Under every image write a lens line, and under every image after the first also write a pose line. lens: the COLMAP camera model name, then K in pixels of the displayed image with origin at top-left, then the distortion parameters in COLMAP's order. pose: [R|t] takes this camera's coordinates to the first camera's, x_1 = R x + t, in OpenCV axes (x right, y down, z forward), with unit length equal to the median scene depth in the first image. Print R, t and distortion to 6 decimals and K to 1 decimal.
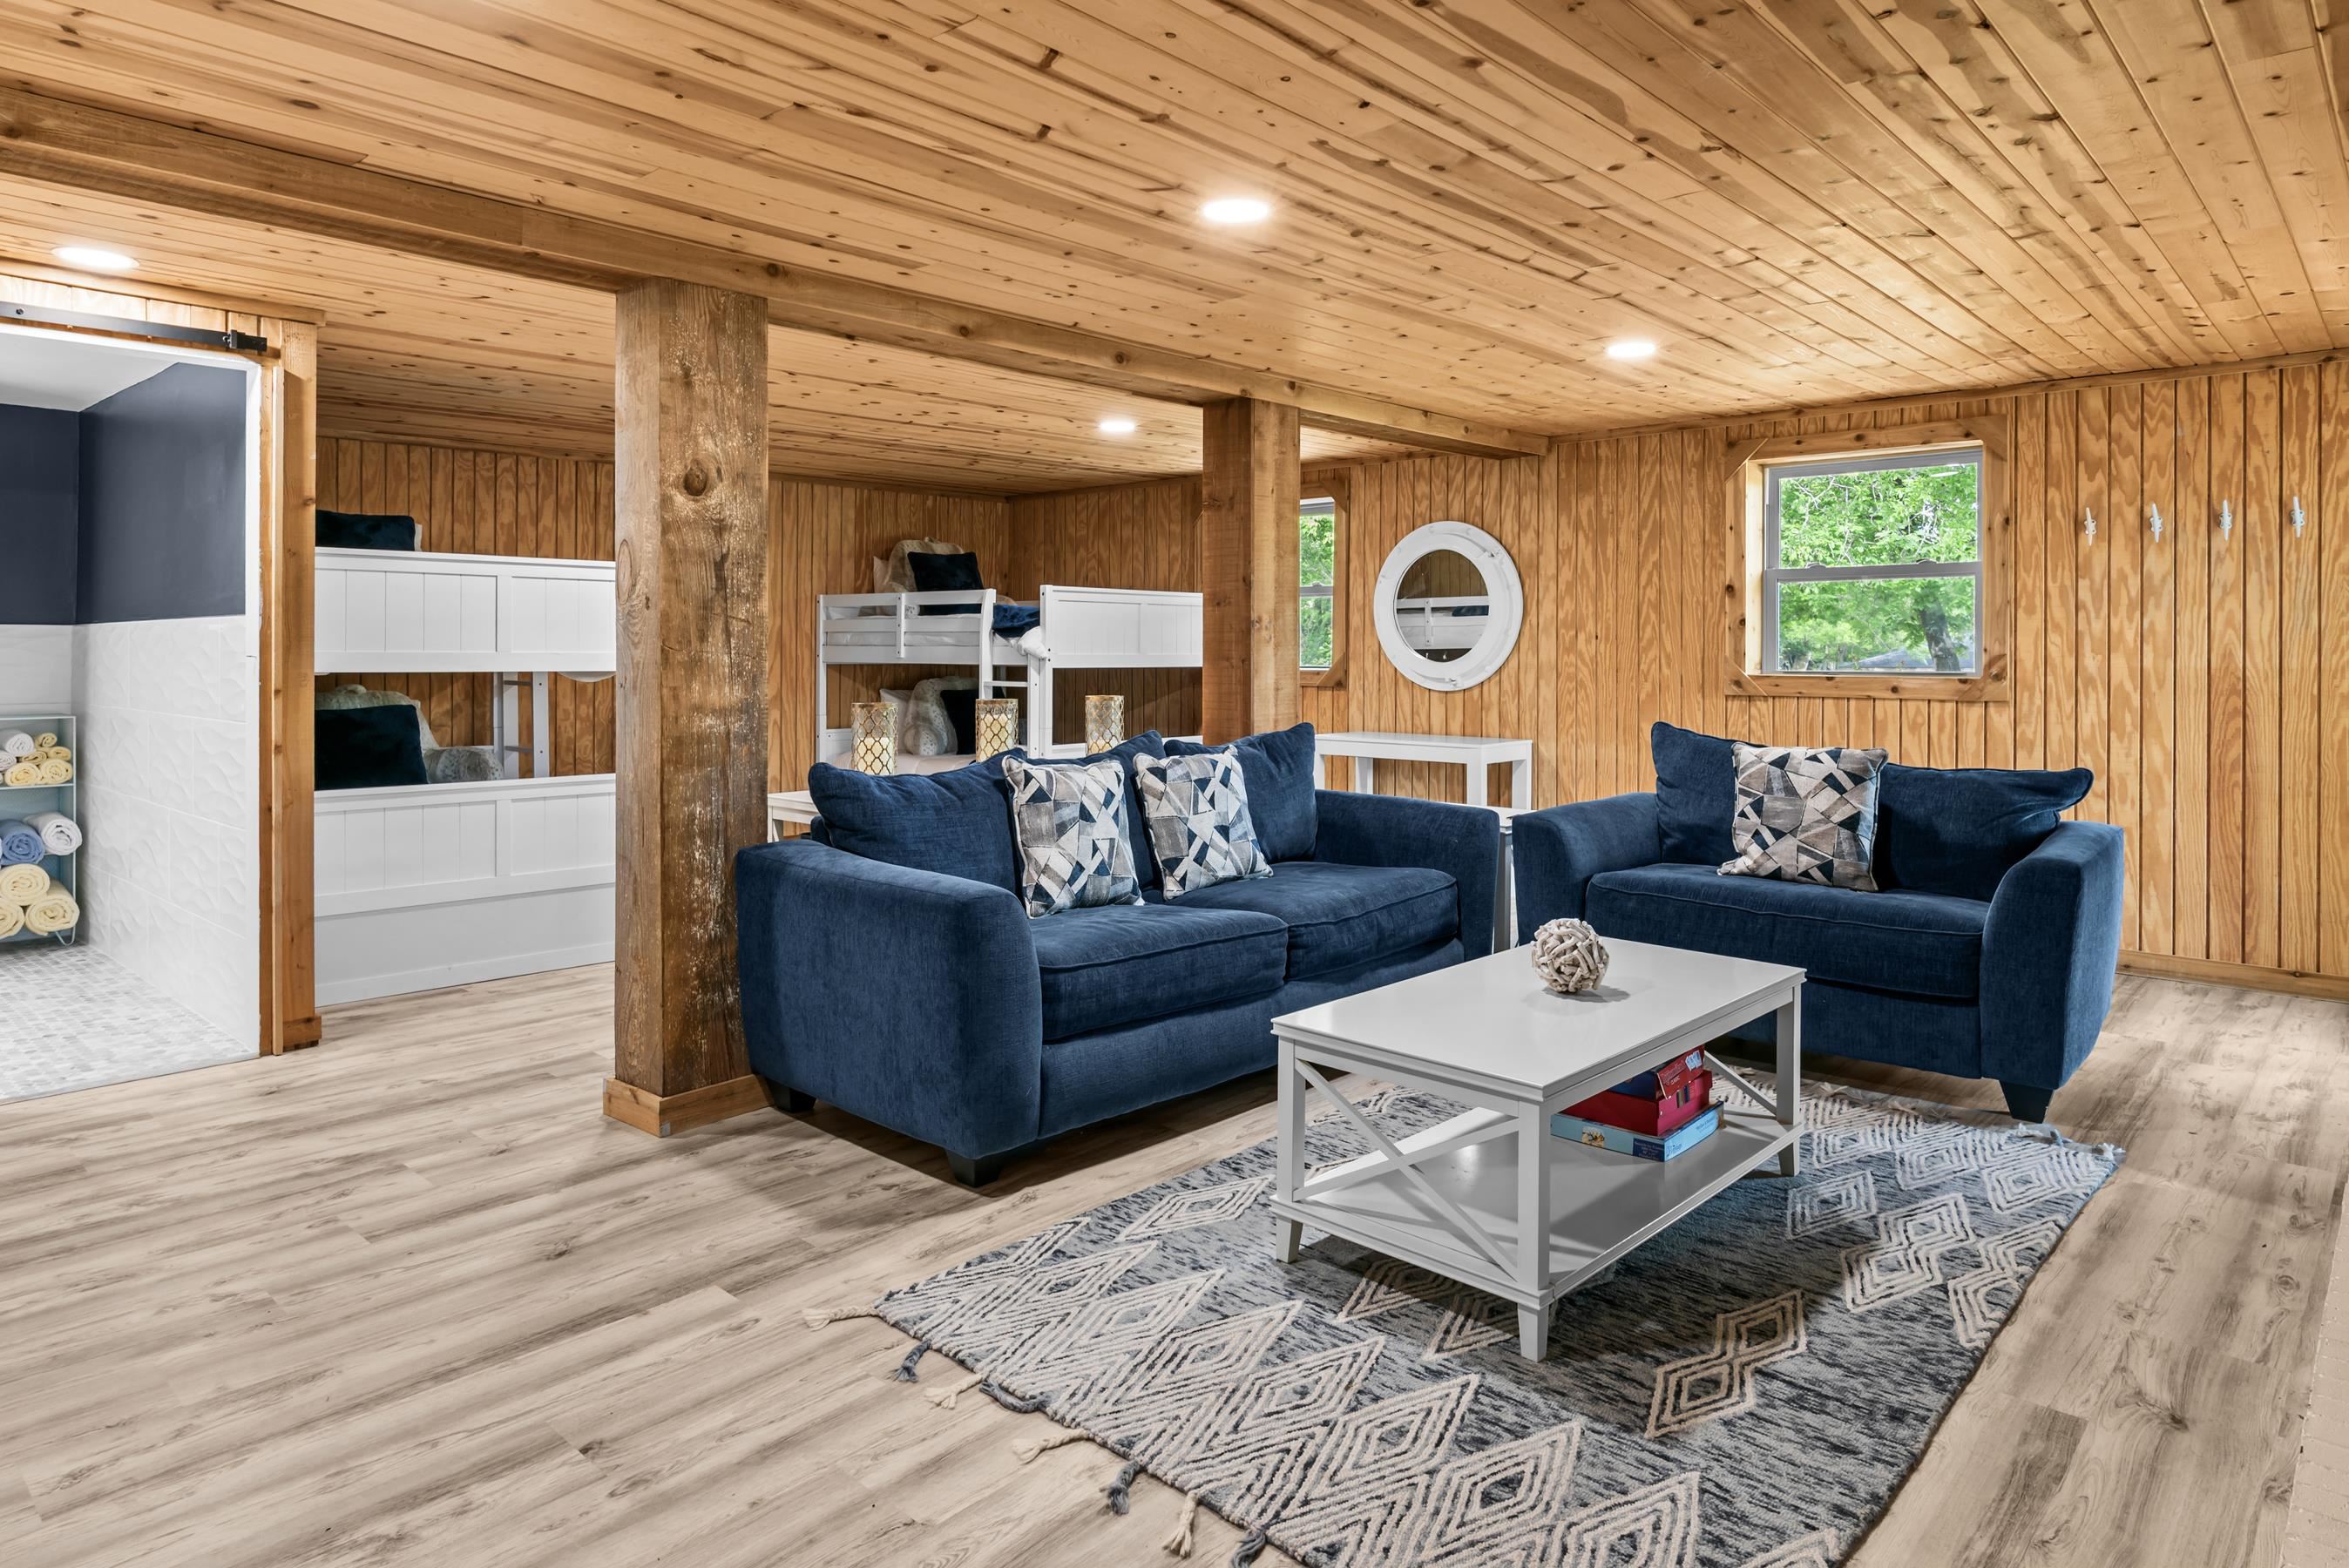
lens RADIAL K [[1340.3, 0, 1221.6], [0, 1340.3, 654.7], [0, 0, 1]] dist [-0.002300, -0.000145]
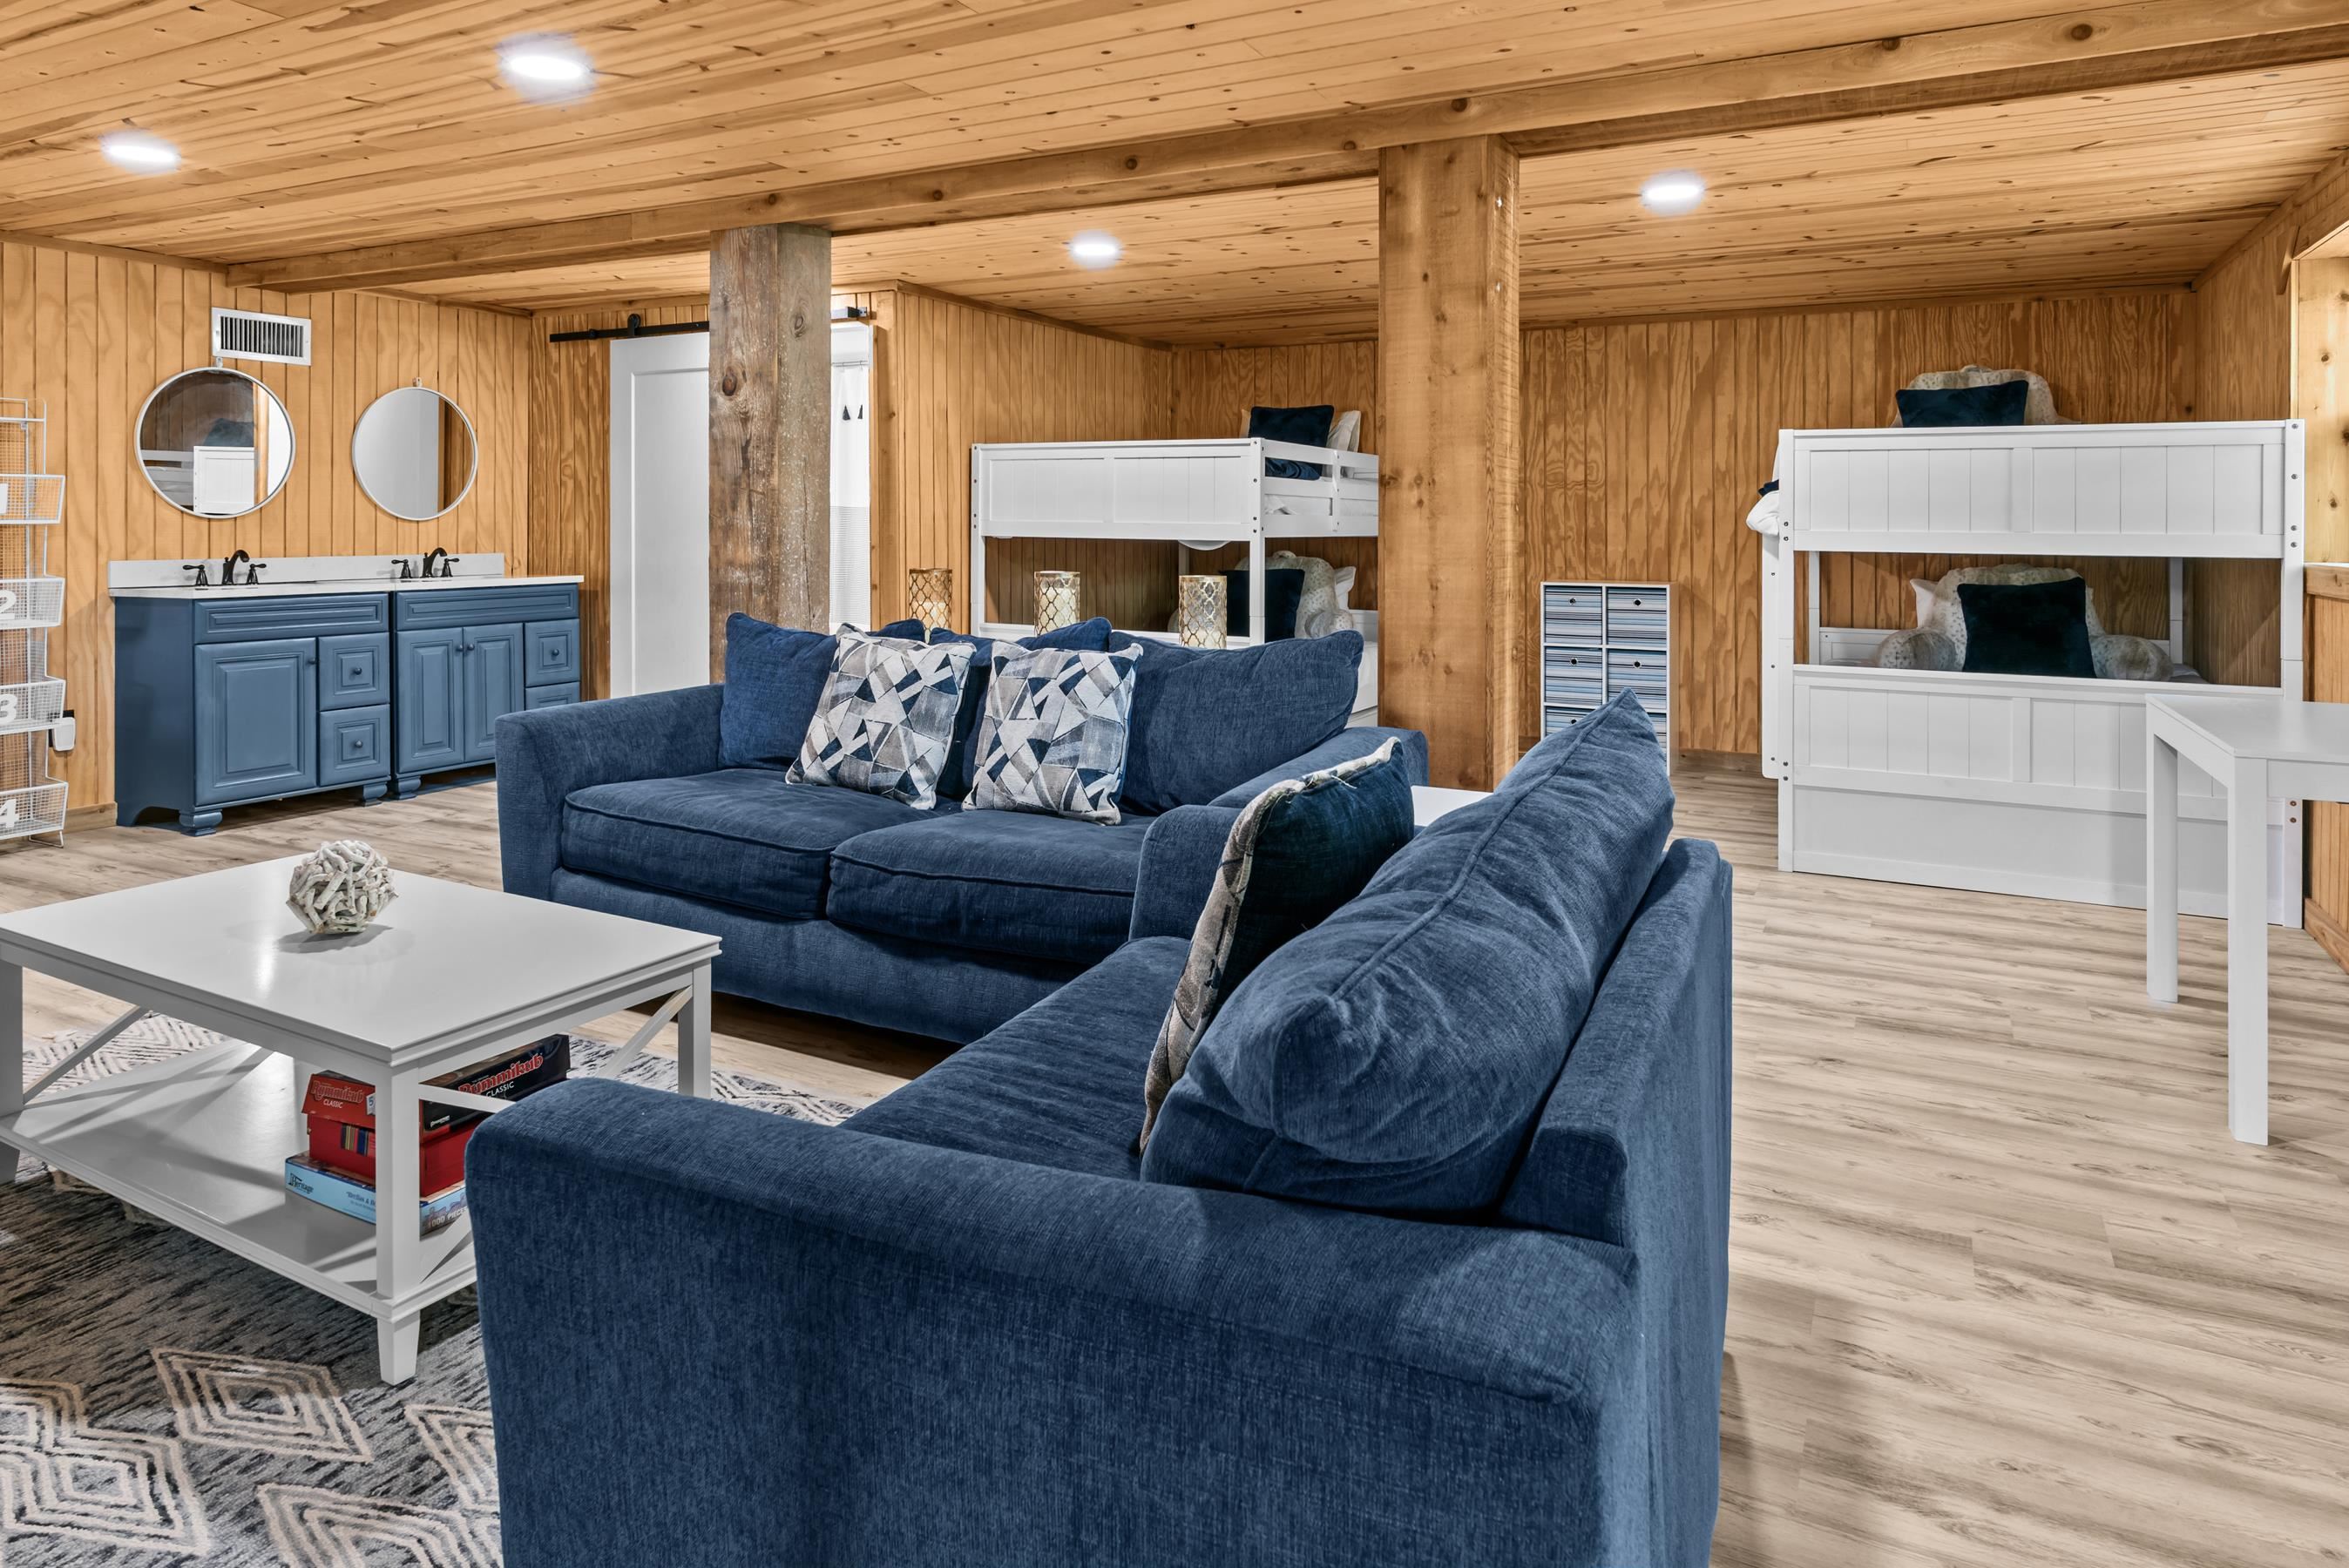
lens RADIAL K [[1340.3, 0, 1024.0], [0, 1340.3, 537.1], [0, 0, 1]] dist [-0.002300, -0.000145]
pose [[0.258324, 0.012753, -0.965974, 0.682680], [-0.009885, 0.999895, 0.010557, -0.000399], [0.966008, 0.006821, 0.258423, 0.706963]]
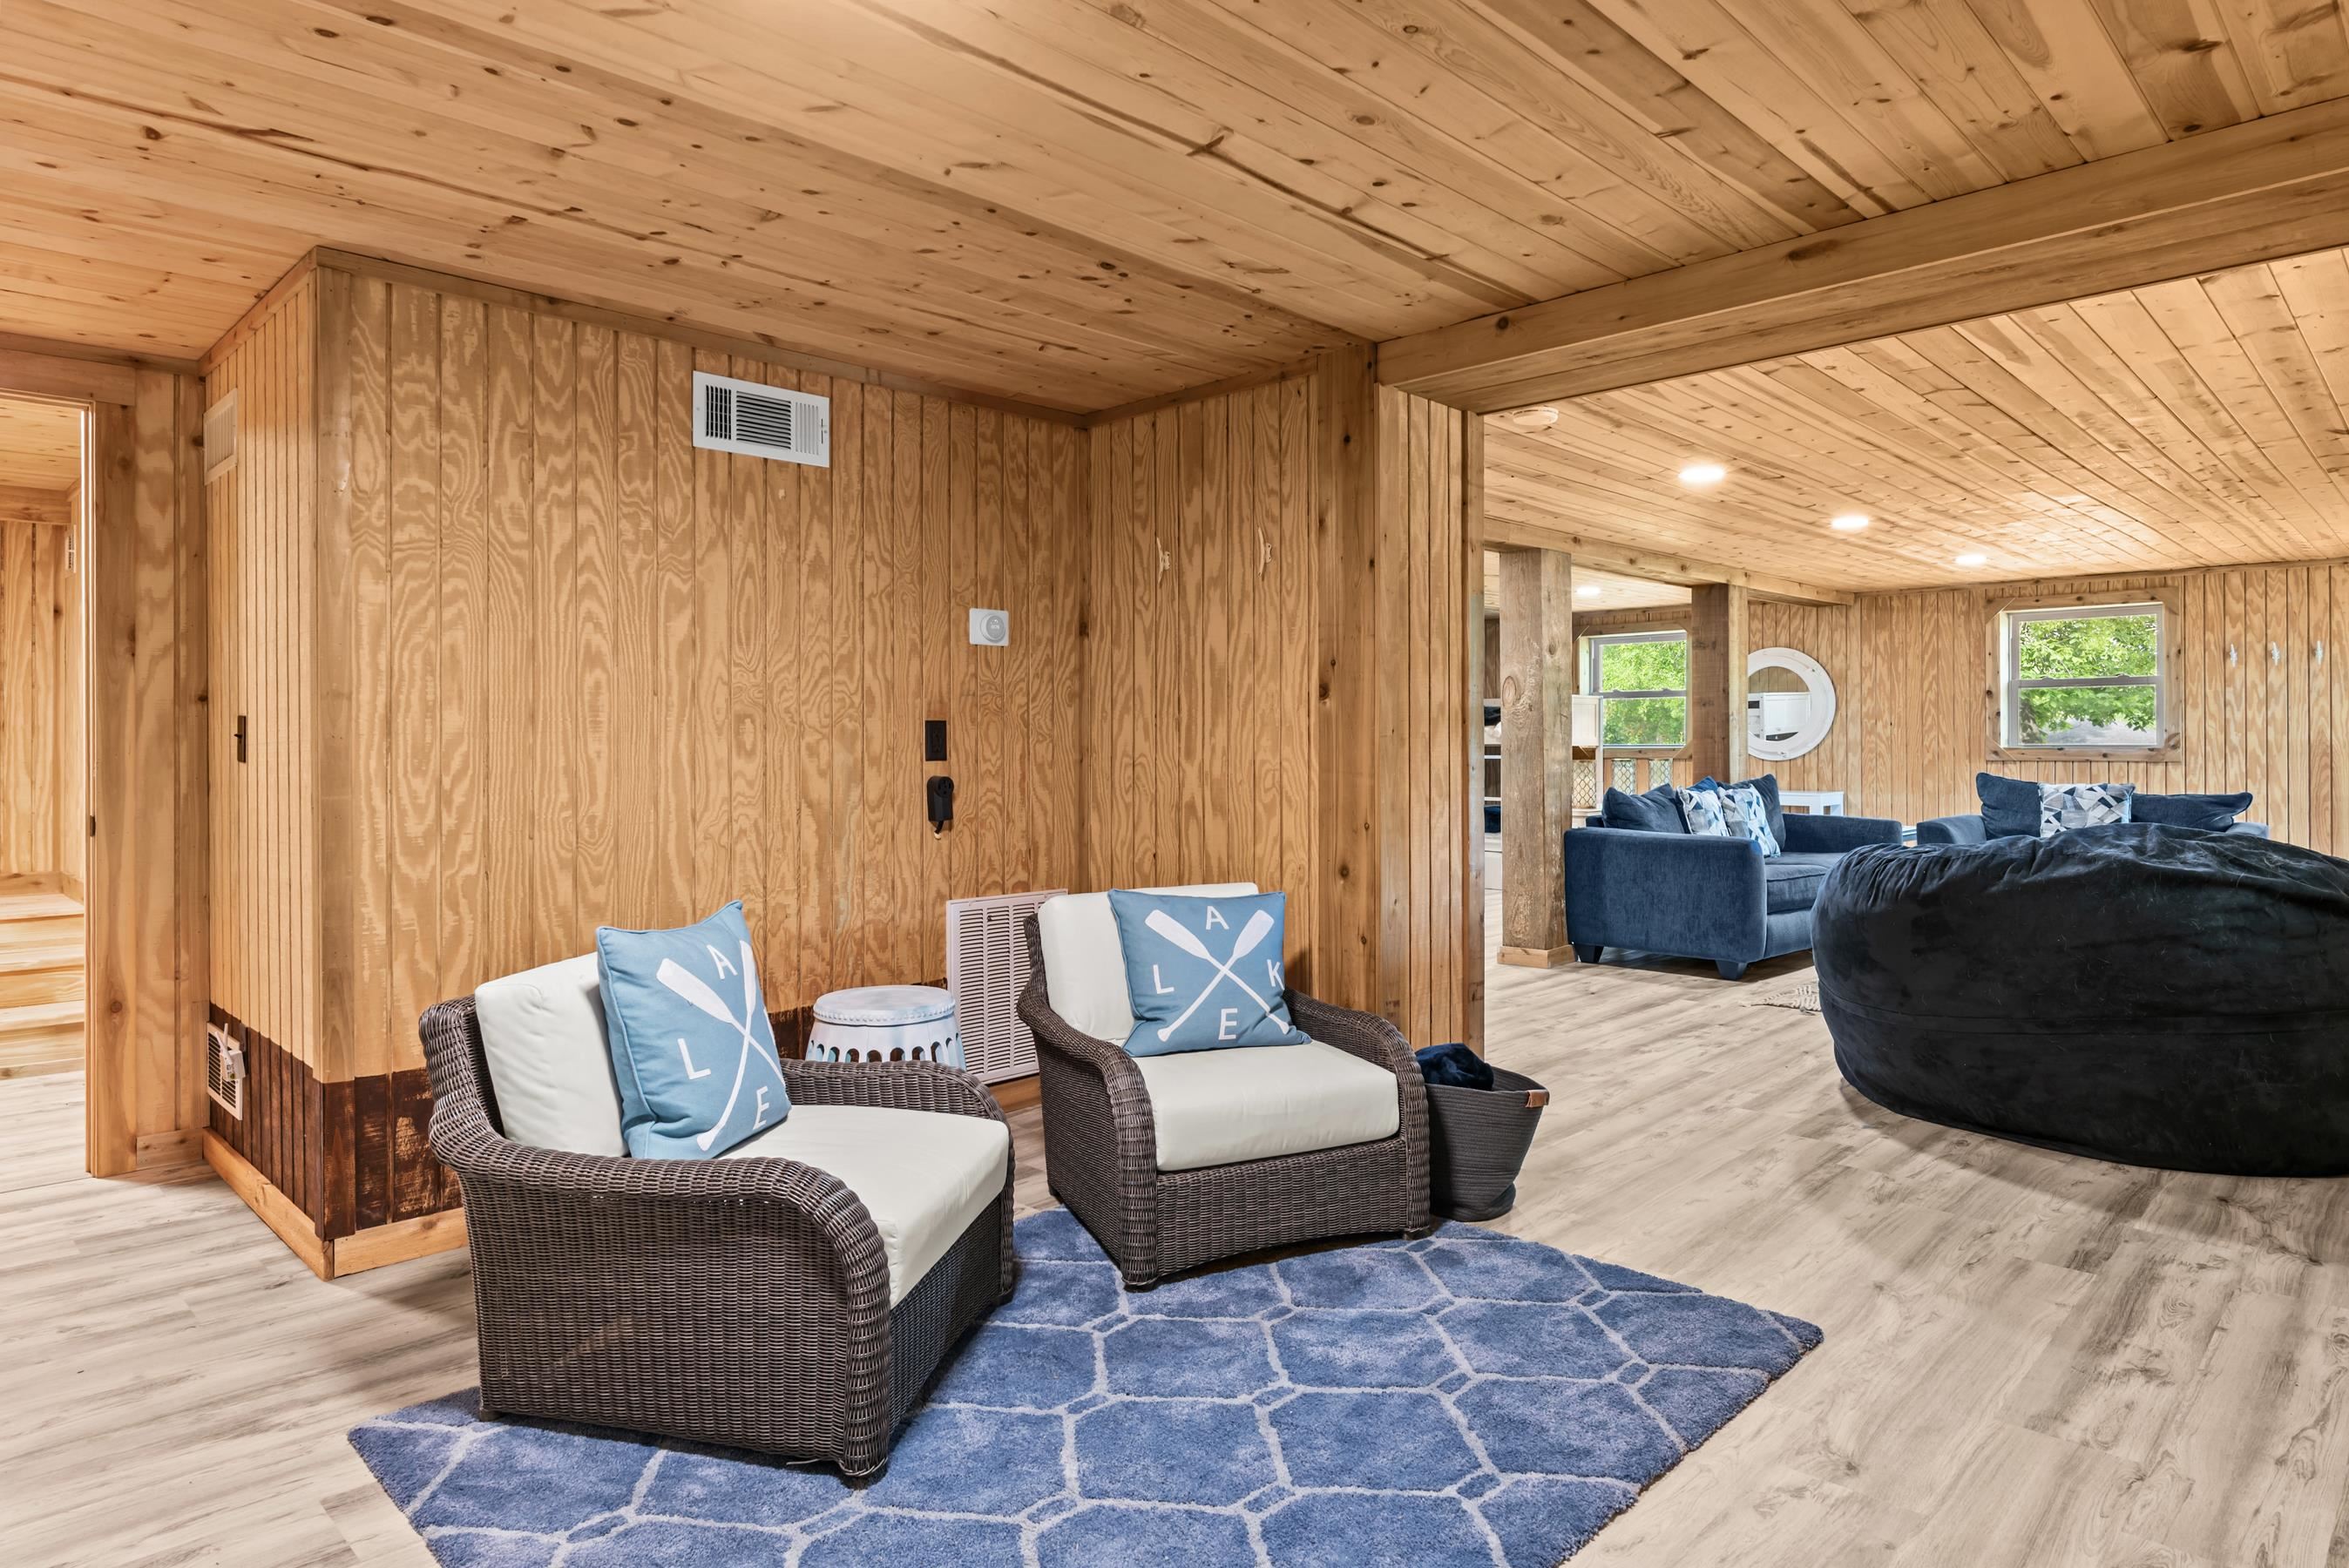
lens RADIAL K [[1340.3, 0, 1201.8], [0, 1340.3, 742.5], [0, 0, 1]] dist [-0.002300, -0.000145]
pose [[0.999501, -0.004381, -0.031269, -0.633998], [0.004284, 0.999986, -0.003166, 0.013045], [0.031283, 0.003031, 0.999506, -0.765685]]
